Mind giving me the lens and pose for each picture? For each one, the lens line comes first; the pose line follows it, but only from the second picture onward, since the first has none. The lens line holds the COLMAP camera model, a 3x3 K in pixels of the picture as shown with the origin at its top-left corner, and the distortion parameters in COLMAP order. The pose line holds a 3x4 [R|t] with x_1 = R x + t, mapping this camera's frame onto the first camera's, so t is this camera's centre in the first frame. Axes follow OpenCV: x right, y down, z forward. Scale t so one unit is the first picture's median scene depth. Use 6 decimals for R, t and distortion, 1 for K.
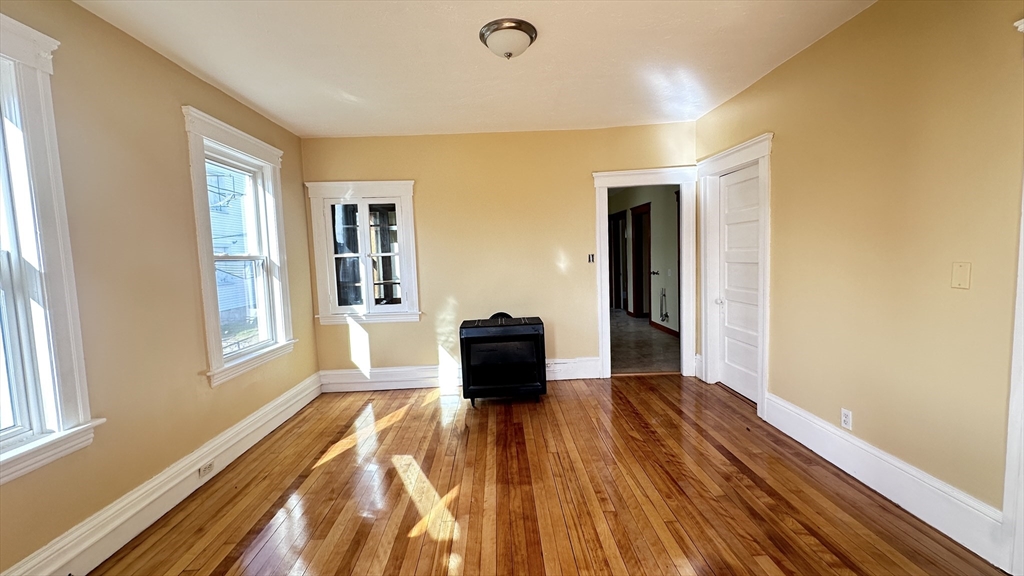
lens RADIAL K [[409.2, 0, 512.0], [0, 409.2, 288.0], [0, 0, 1]] dist [0.000100, 0.000089]
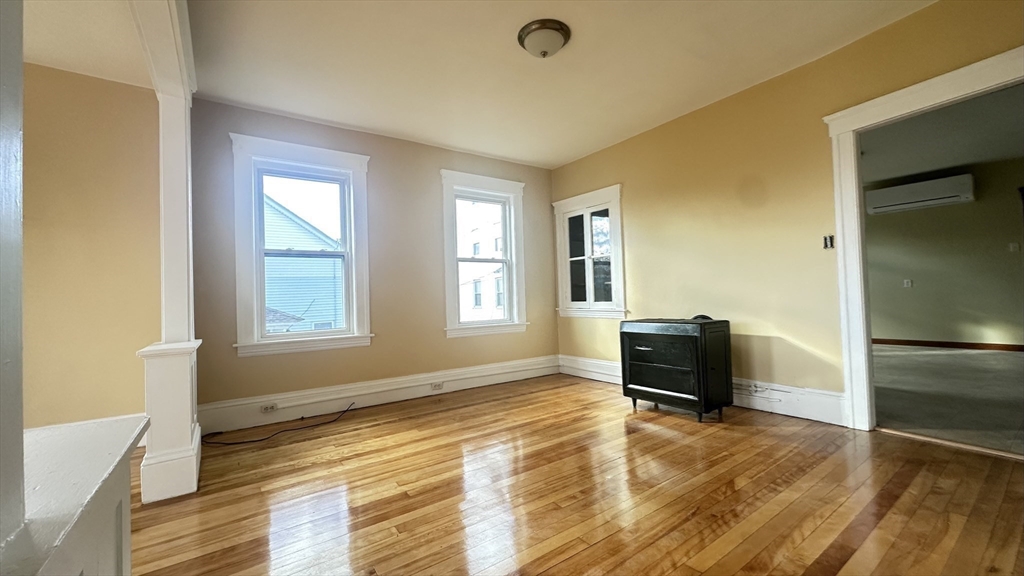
lens RADIAL K [[409.2, 0, 512.0], [0, 409.2, 288.0], [0, 0, 1]] dist [0.000100, 0.000089]
pose [[0.547656, 0.000695, -0.836703, 0.545961], [-0.057508, 0.997666, -0.036813, 0.067134], [0.834725, 0.068278, 0.546418, 0.234385]]
